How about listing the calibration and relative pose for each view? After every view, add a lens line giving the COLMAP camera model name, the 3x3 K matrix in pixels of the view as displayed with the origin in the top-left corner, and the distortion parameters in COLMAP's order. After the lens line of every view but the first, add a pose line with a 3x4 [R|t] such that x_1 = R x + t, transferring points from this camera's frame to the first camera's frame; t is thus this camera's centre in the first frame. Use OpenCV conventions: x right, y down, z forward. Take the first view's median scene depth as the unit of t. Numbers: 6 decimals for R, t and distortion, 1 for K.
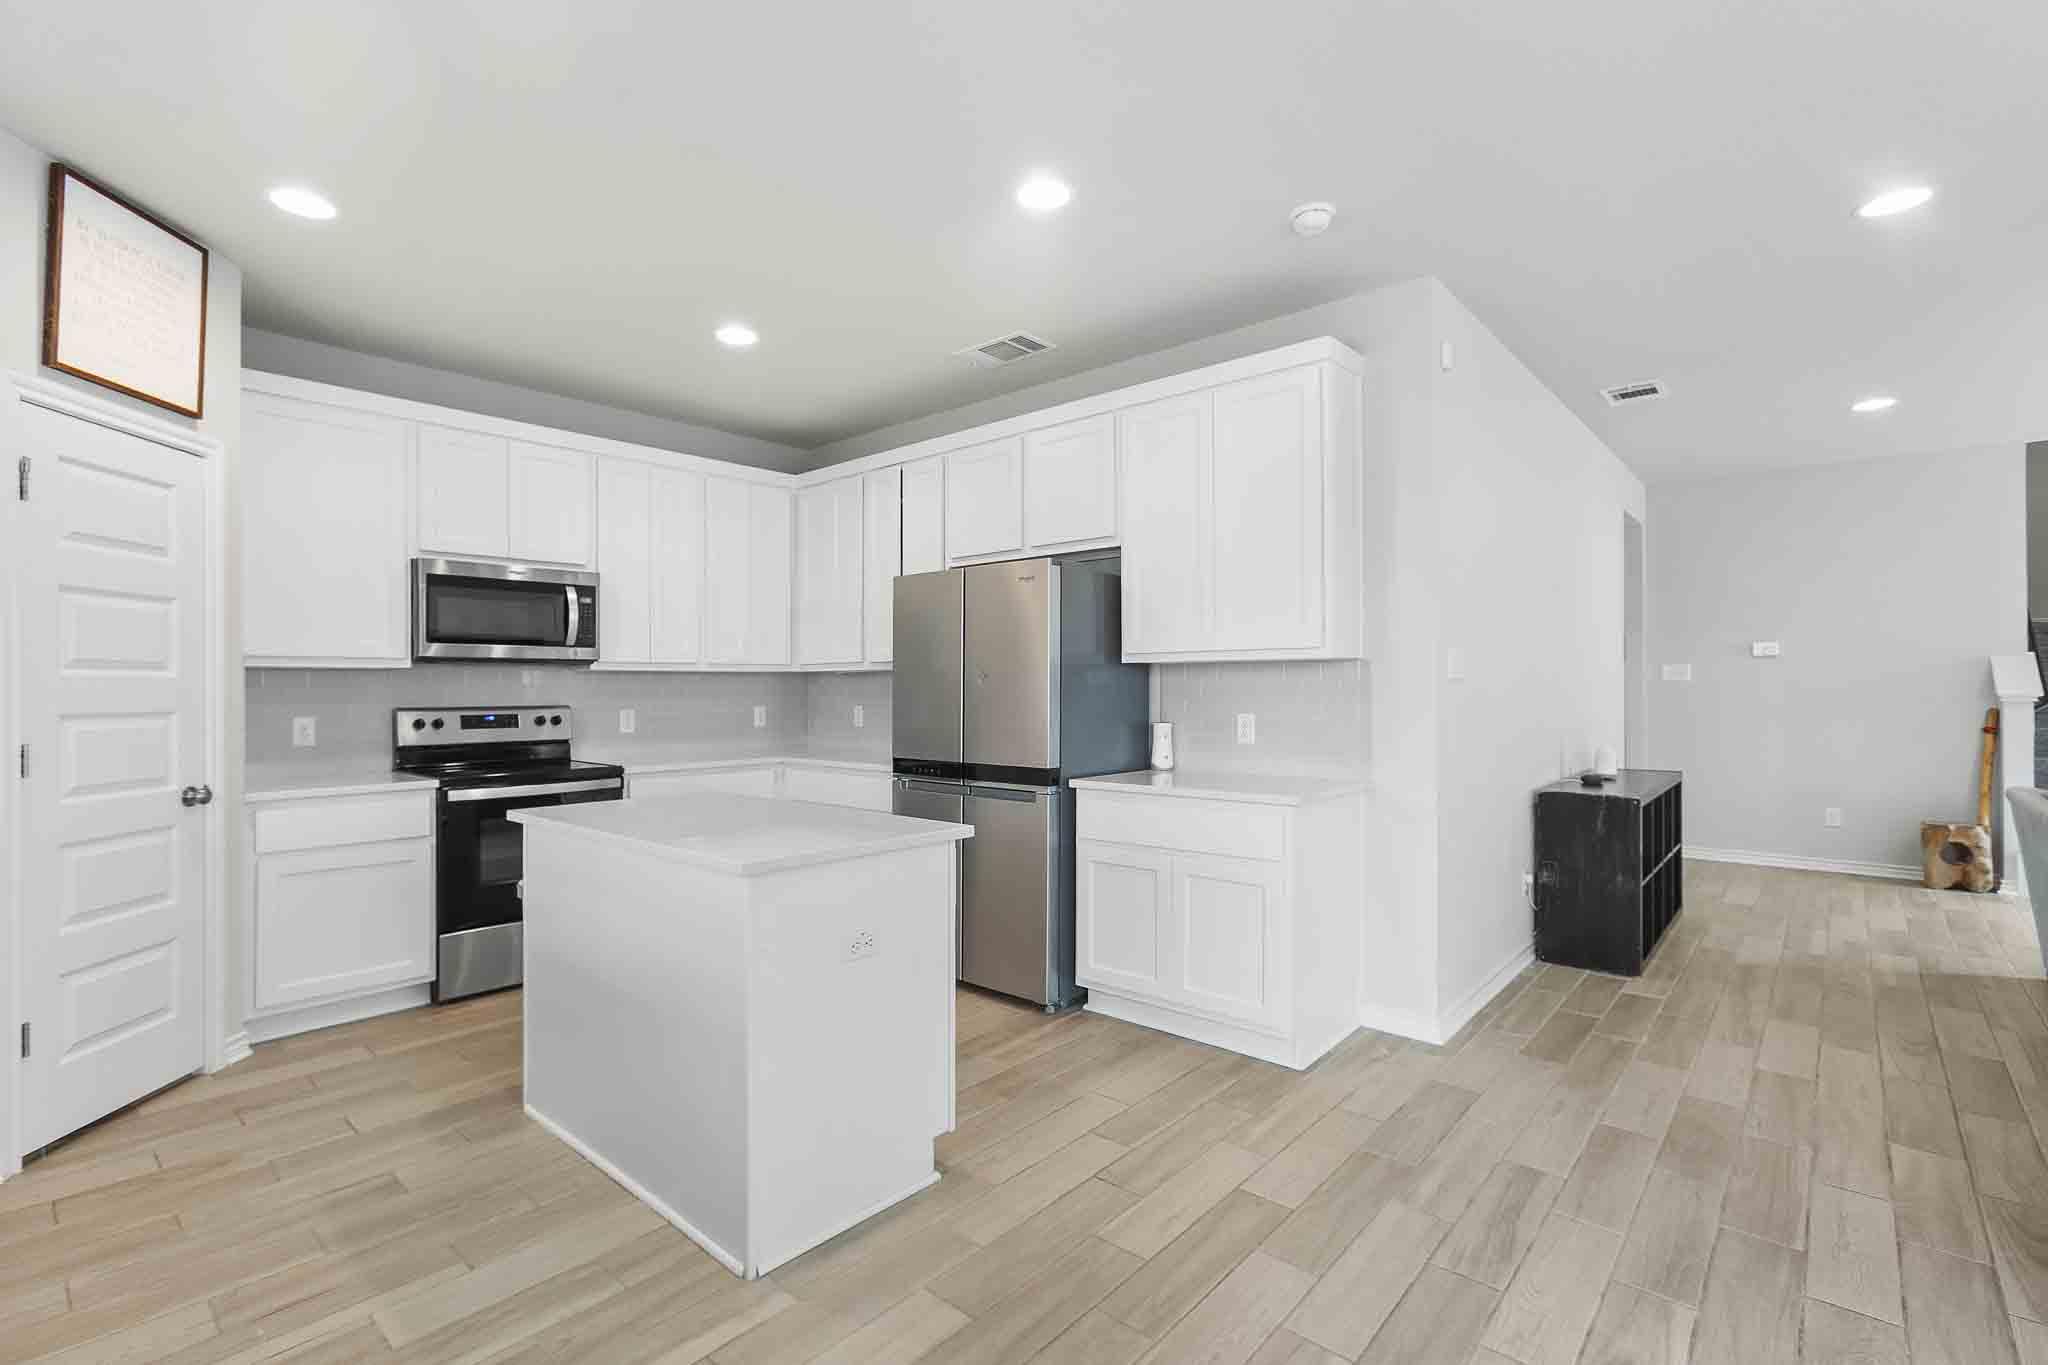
lens RADIAL K [[945.5, 0, 1008.8], [0, 945.5, 682.7], [0, 0, 1]] dist [-0.004647, 0.005999]
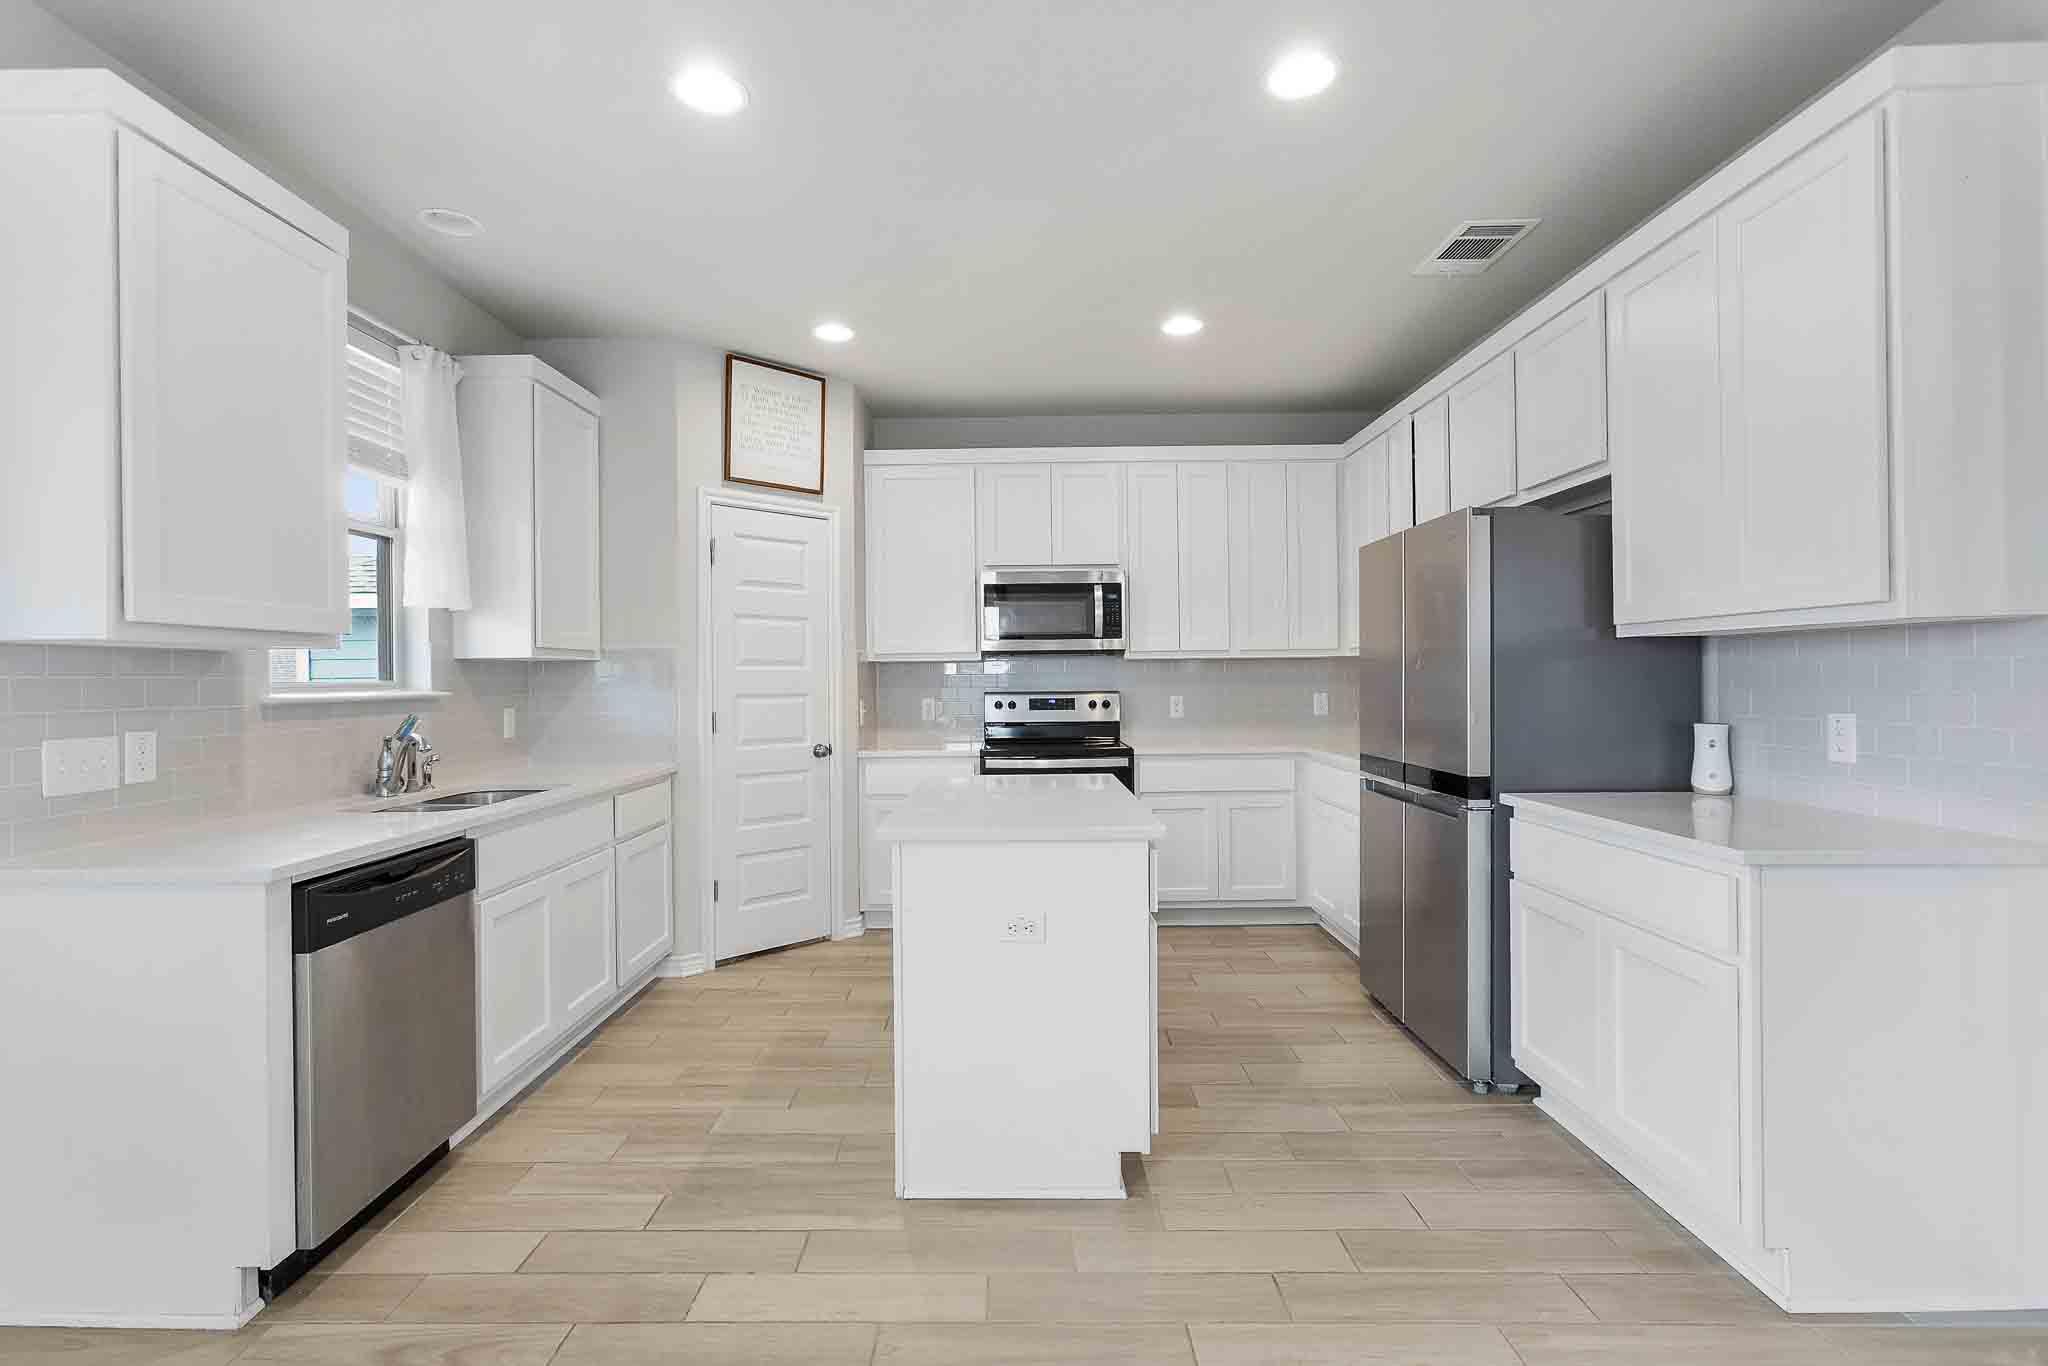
lens RADIAL K [[945.5, 0, 1025.4], [0, 945.5, 678.1], [0, 0, 1]] dist [-0.004647, 0.005999]
pose [[0.664959, -0.001829, -0.746878, 0.356216], [0.009880, 0.999931, 0.006348, 0.000353], [0.746815, -0.011601, 0.664931, 0.195930]]
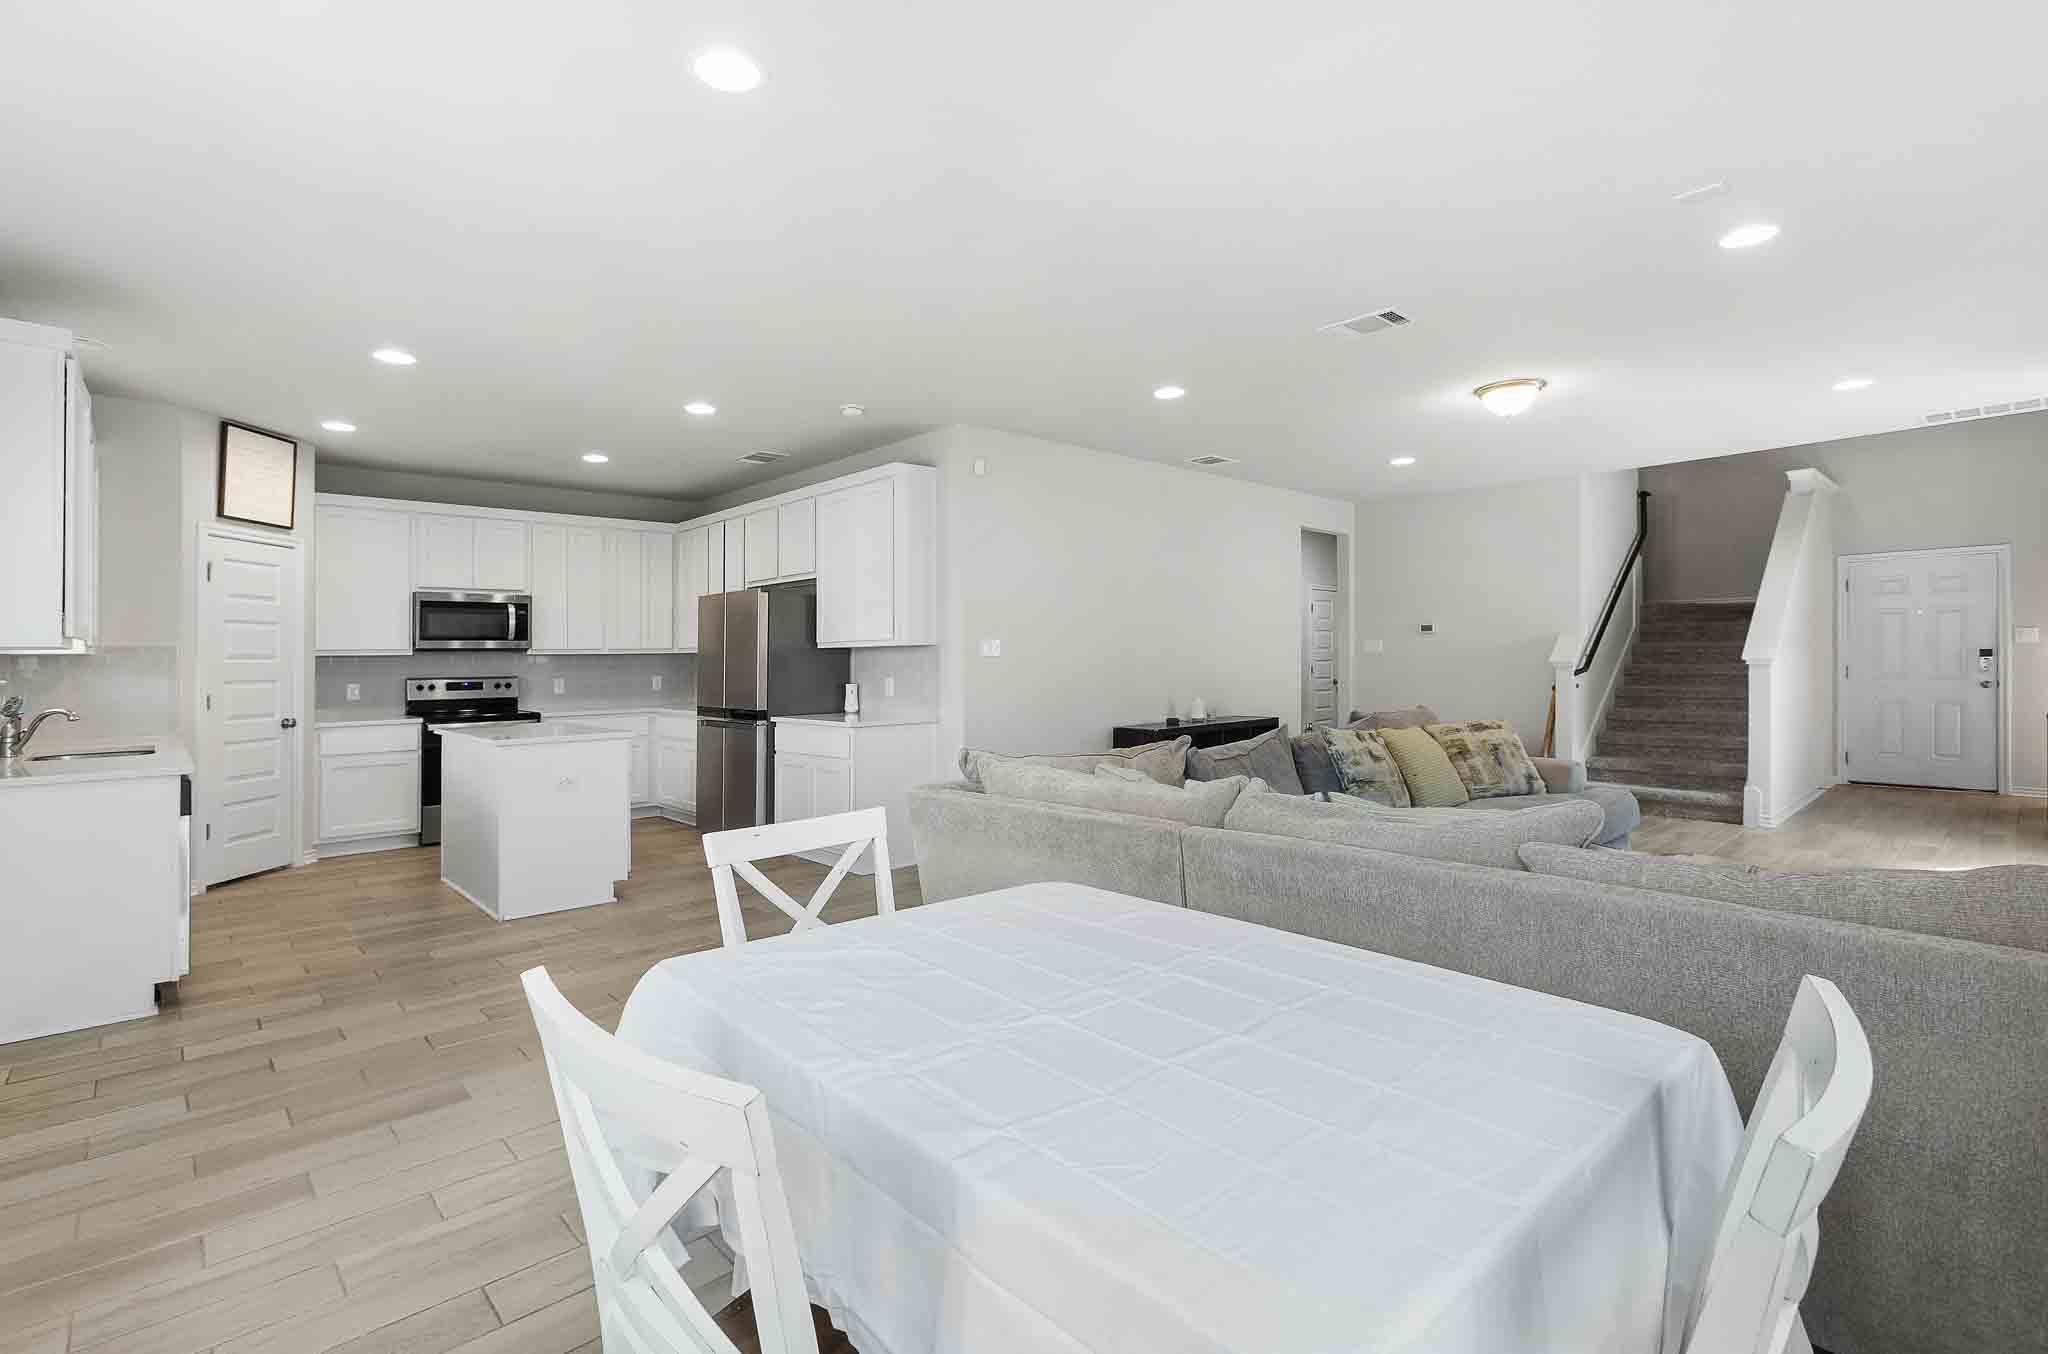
lens RADIAL K [[945.5, 0, 1042.7], [0, 945.5, 636.5], [0, 0, 1]] dist [-0.004647, 0.005999]
pose [[0.997446, -0.010089, -0.070708, 0.639797], [0.008774, 0.999783, -0.018887, -0.006466], [0.070883, 0.018218, 0.997318, -0.643230]]
